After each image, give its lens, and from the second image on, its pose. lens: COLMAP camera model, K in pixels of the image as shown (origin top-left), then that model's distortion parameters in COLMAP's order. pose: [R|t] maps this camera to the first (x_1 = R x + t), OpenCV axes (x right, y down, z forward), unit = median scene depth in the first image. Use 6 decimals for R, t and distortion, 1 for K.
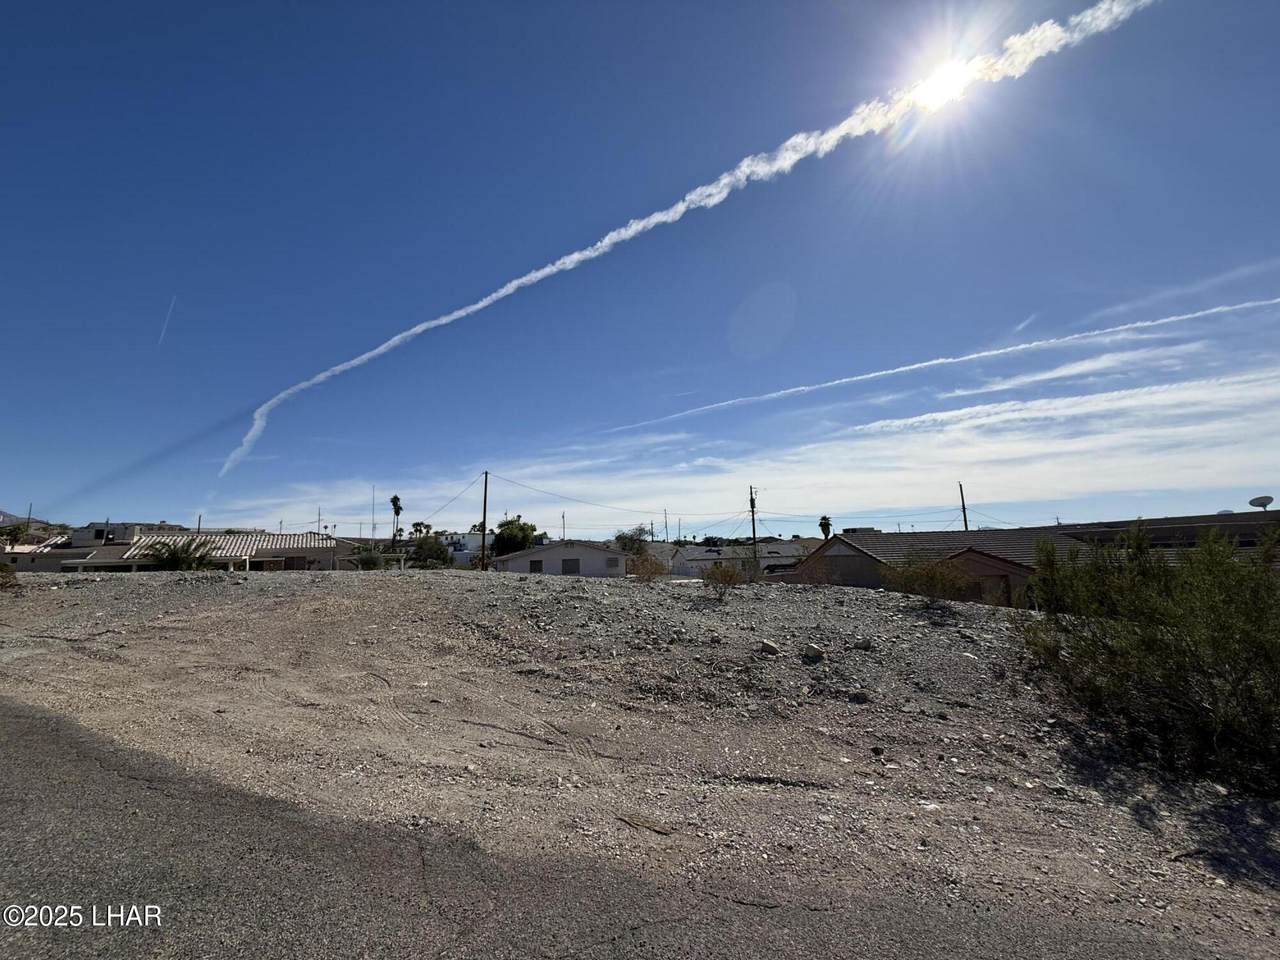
lens RADIAL K [[578.4, 0, 640.9], [0, 578.4, 482.4], [0, 0, 1]] dist [0.004055, 0.000120]
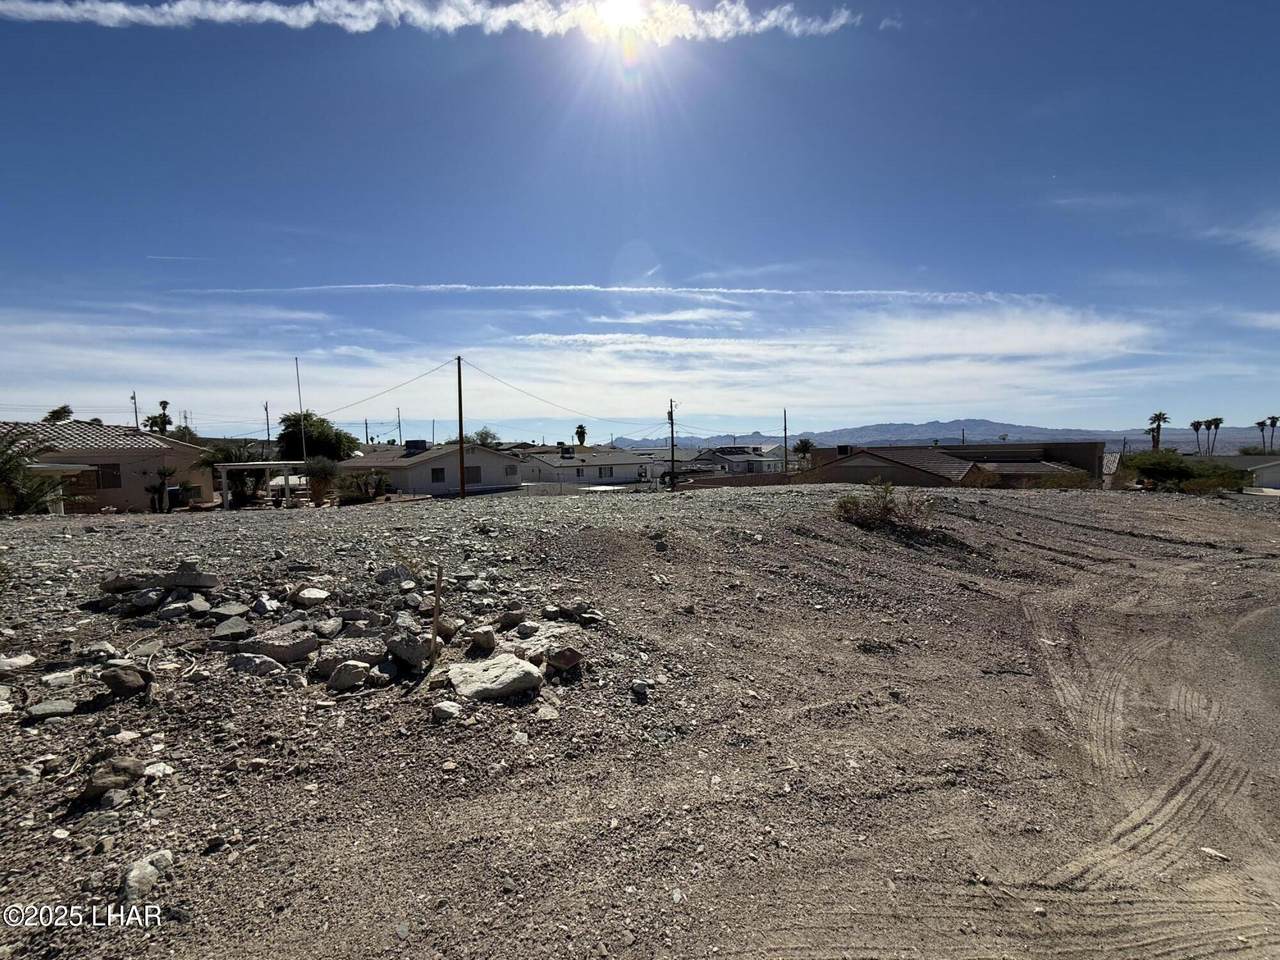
lens RADIAL K [[575.0, 0, 639.4], [0, 575.0, 476.9], [0, 0, 1]] dist [-0.001500, -0.000007]
pose [[0.756999, -0.013233, 0.653282, -0.145476], [-0.089494, 0.988273, 0.123721, 0.005819], [-0.647258, -0.152121, 0.746937, 0.059334]]
